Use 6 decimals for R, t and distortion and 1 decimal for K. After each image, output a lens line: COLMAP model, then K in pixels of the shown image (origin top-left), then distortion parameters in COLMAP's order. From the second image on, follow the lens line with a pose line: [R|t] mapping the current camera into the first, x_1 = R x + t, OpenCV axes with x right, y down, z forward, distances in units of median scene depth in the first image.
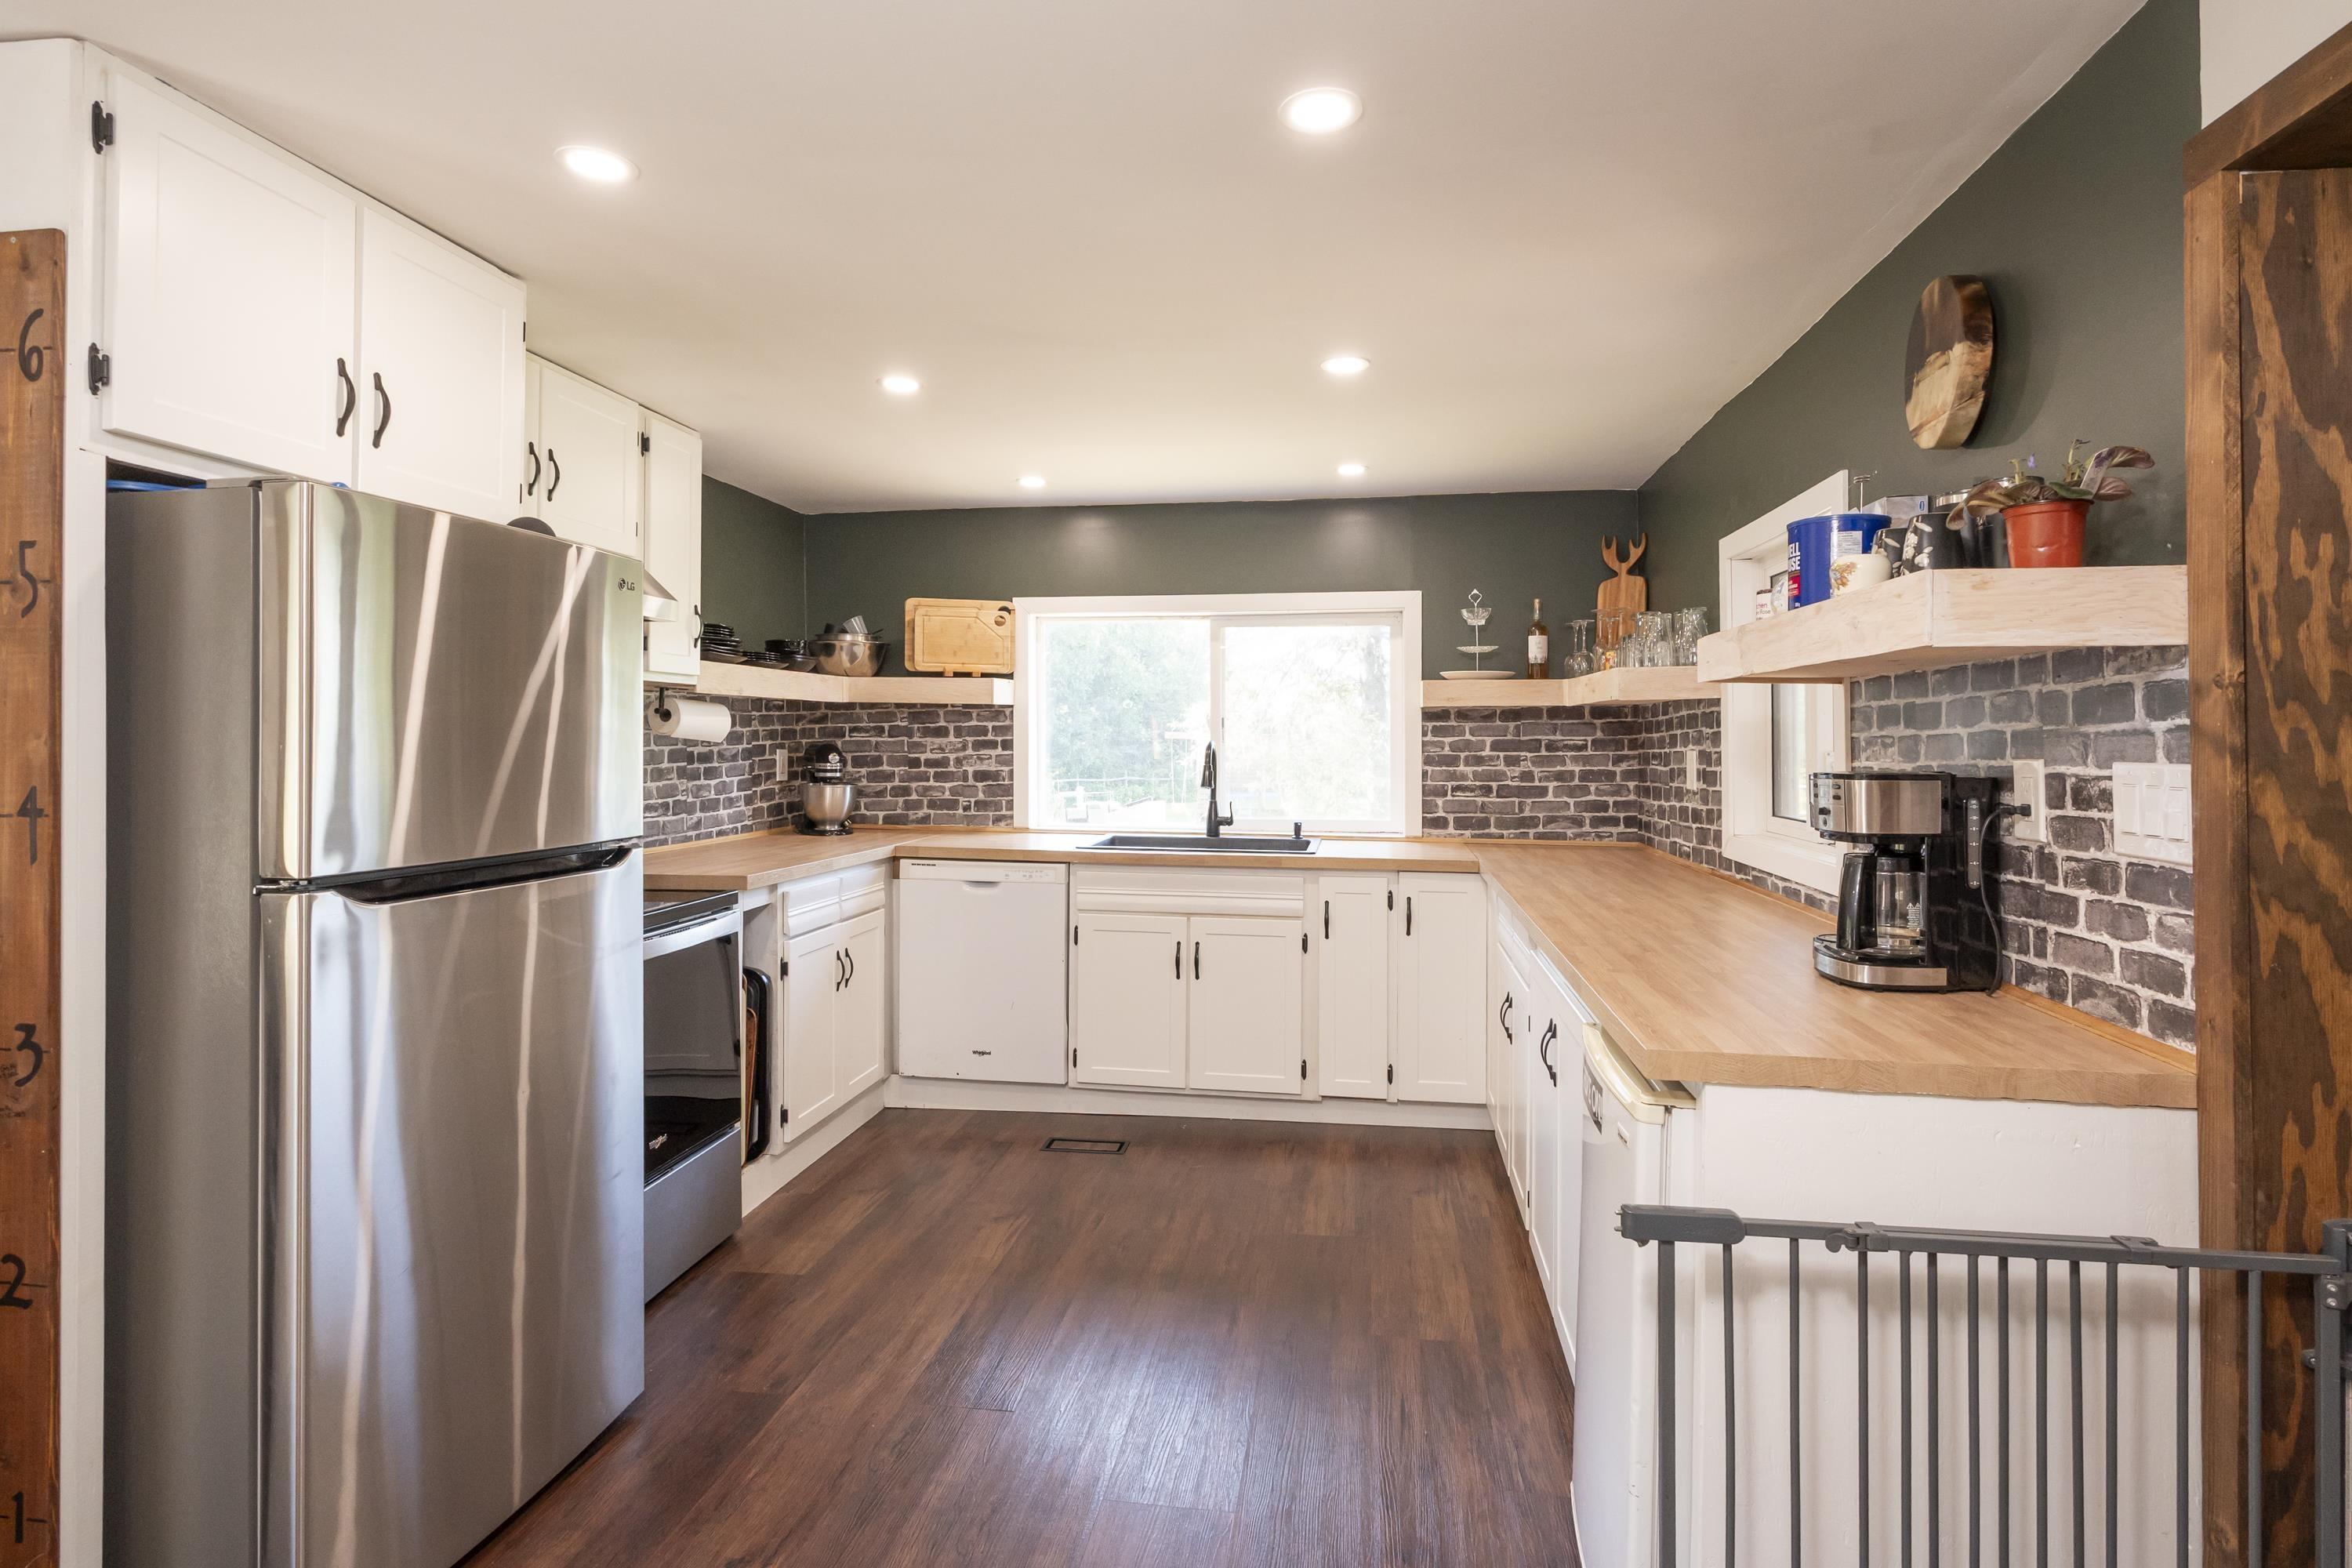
lens RADIAL K [[1190.3, 0, 1180.0], [0, 1190.3, 725.0], [0, 0, 1]] dist [-0.000381, 0.001791]
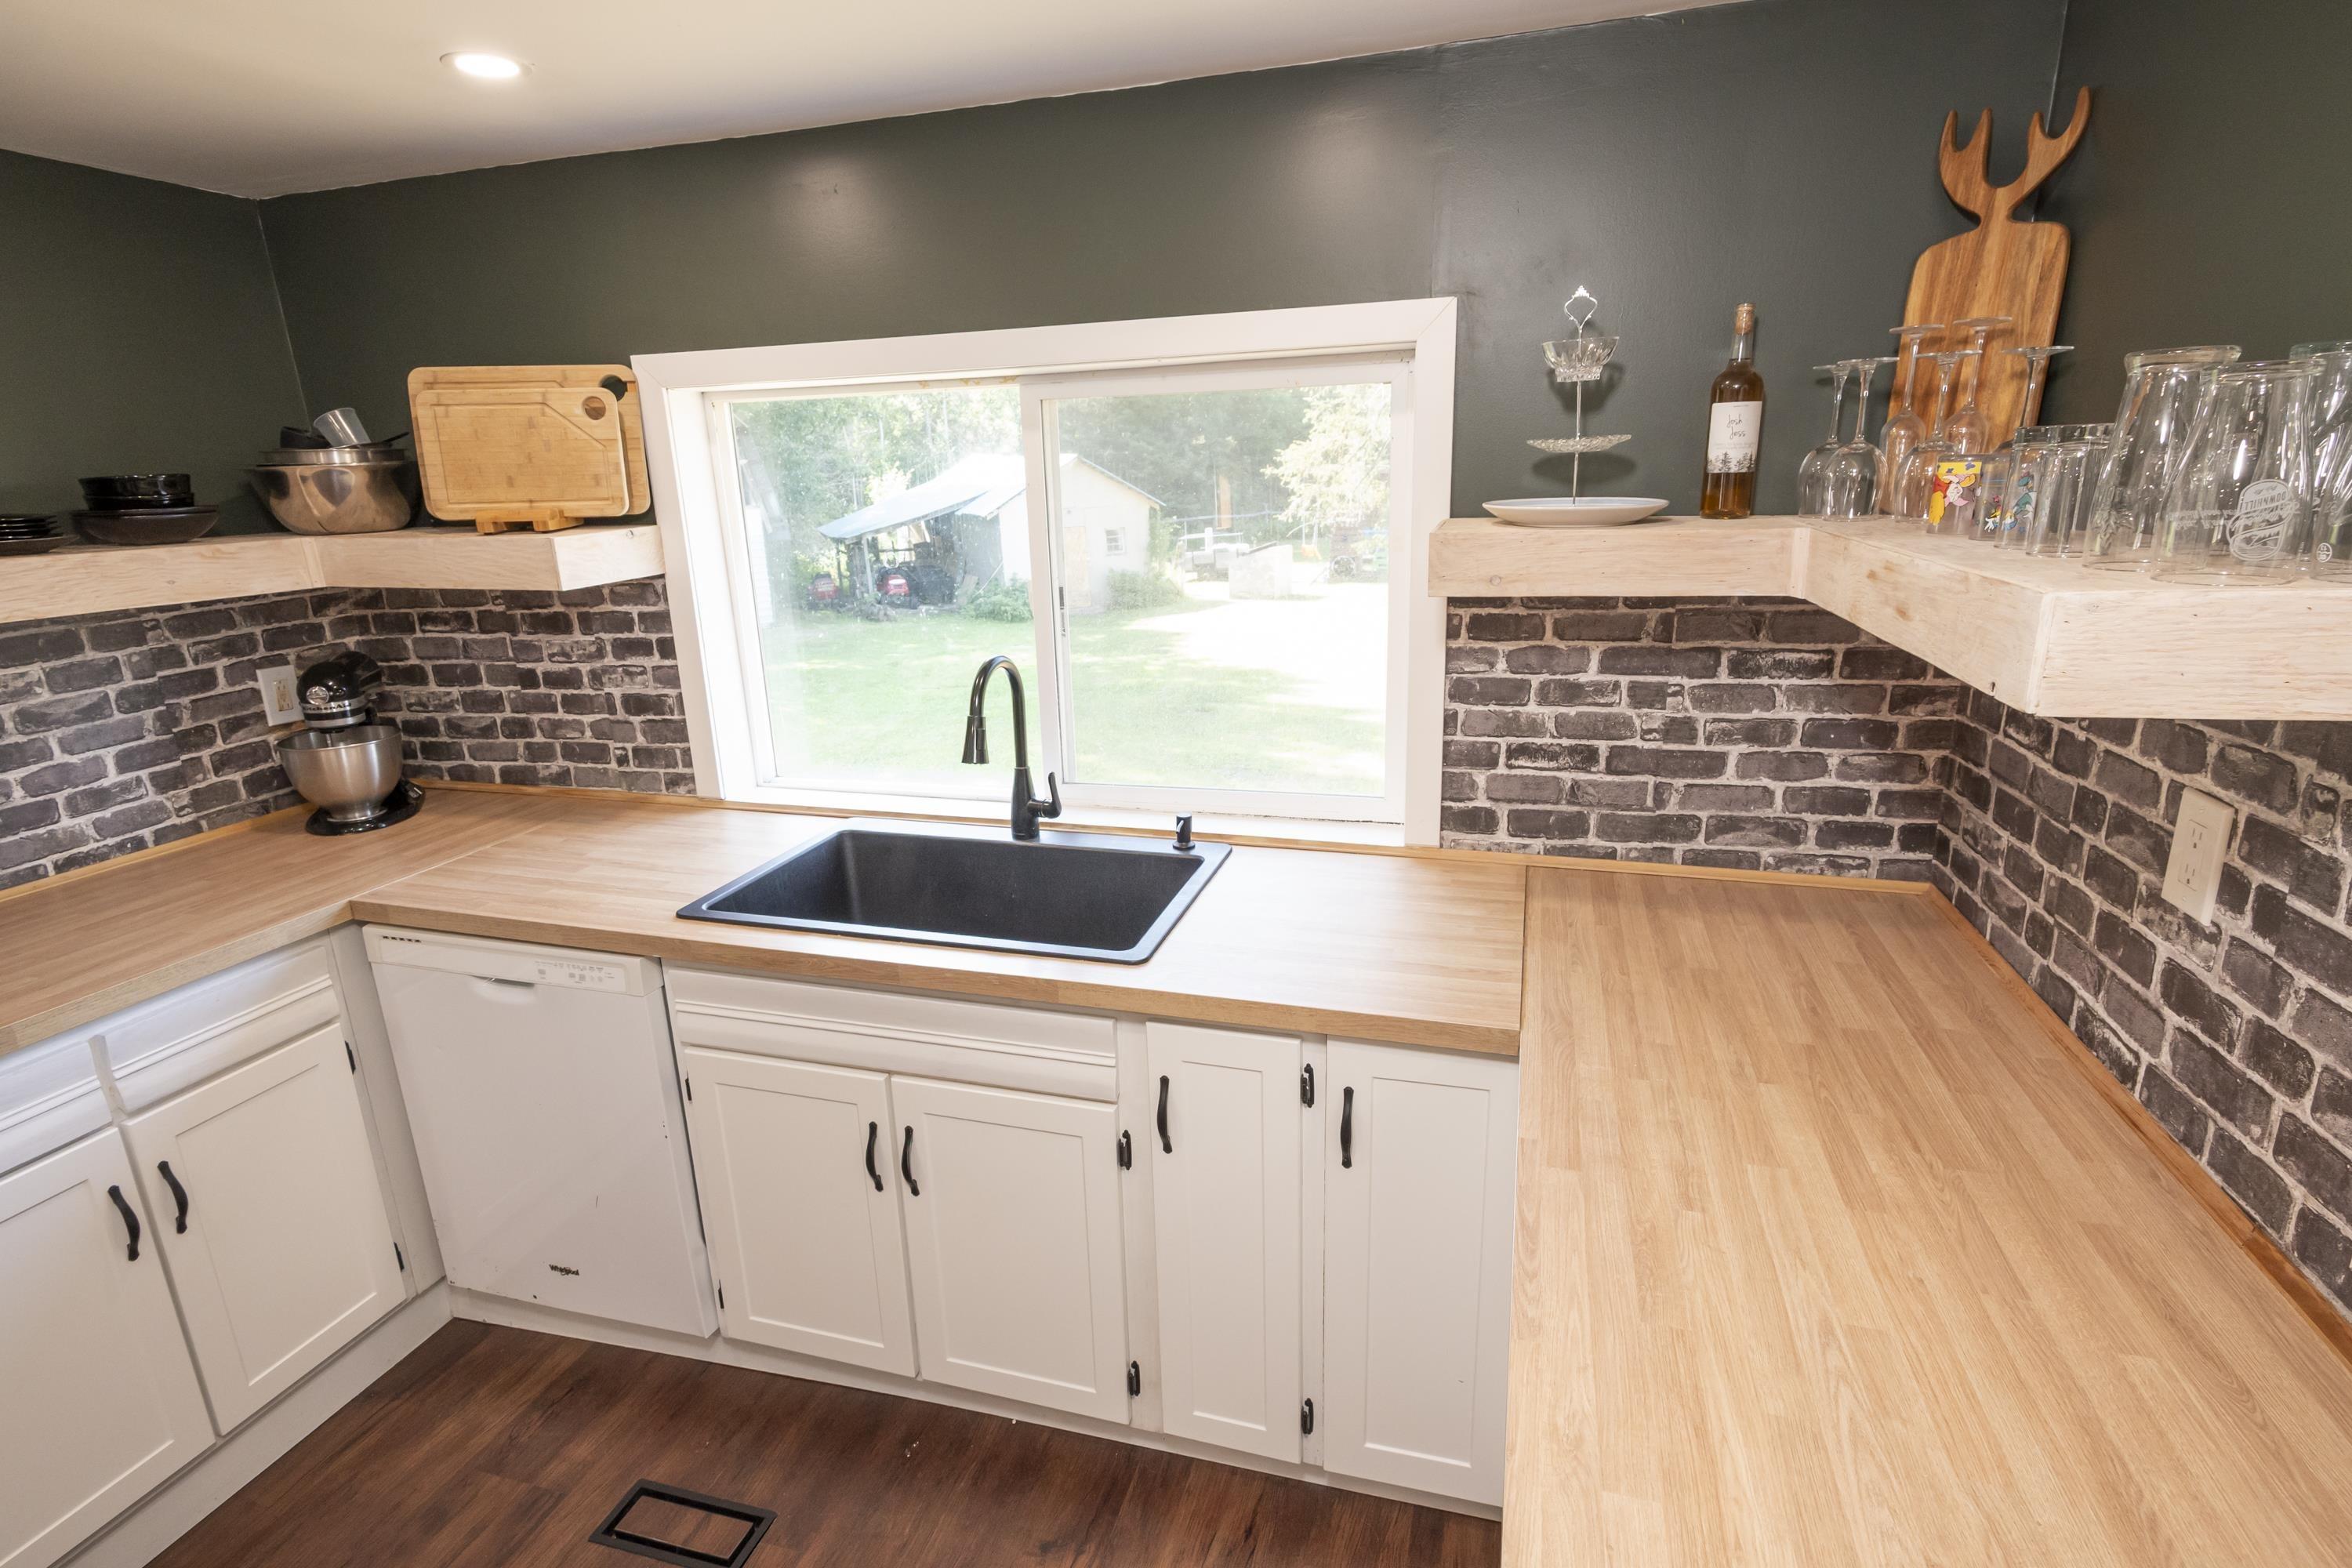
lens RADIAL K [[1154.7, 0, 1176.0], [0, 1154.7, 784.0], [0, 0, 1]] dist [-0.002217, 0.001082]
pose [[0.989912, 0.004518, -0.141608, 0.174347], [0.035147, 0.960417, 0.276340, -0.067537], [0.137251, -0.278530, 0.950570, 0.584780]]
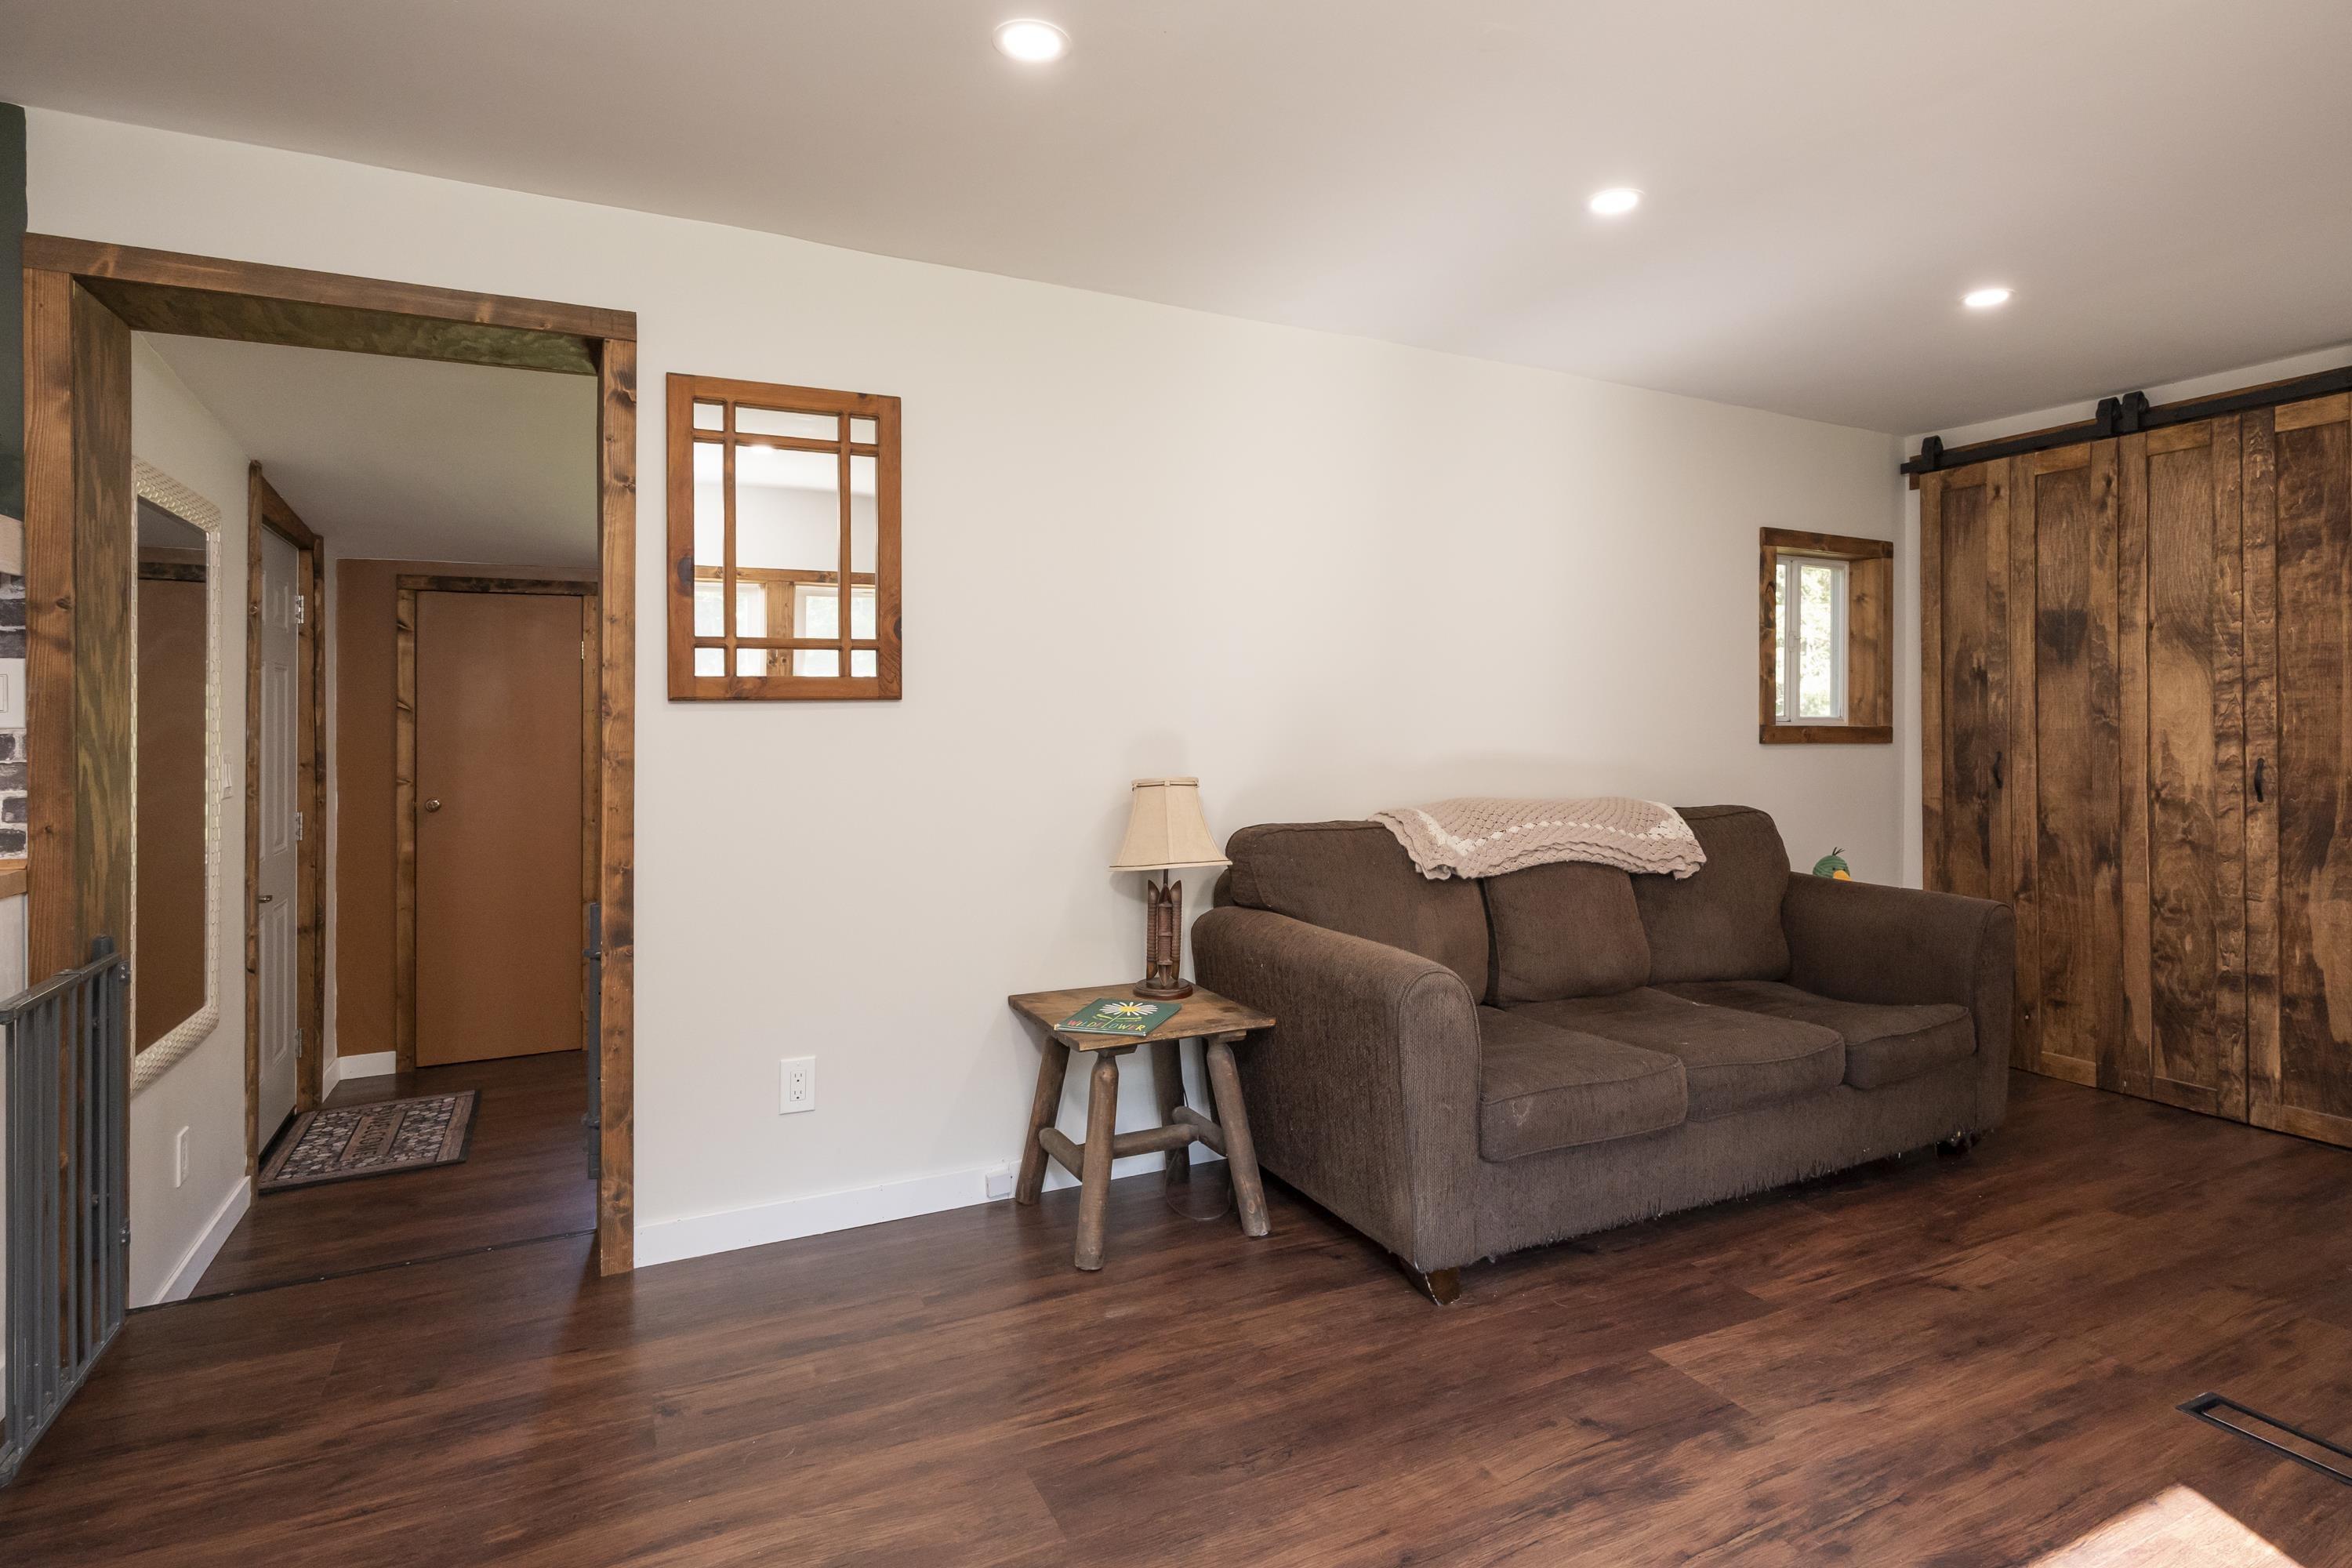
lens RADIAL K [[1190.3, 0, 1180.0], [0, 1190.3, 725.0], [0, 0, 1]] dist [-0.000381, 0.001791]
pose [[-0.574890, -0.000435, 0.818230, -0.391089], [-0.005867, 0.999976, -0.003591, 0.037716], [-0.818209, -0.006865, -0.574879, 0.227027]]
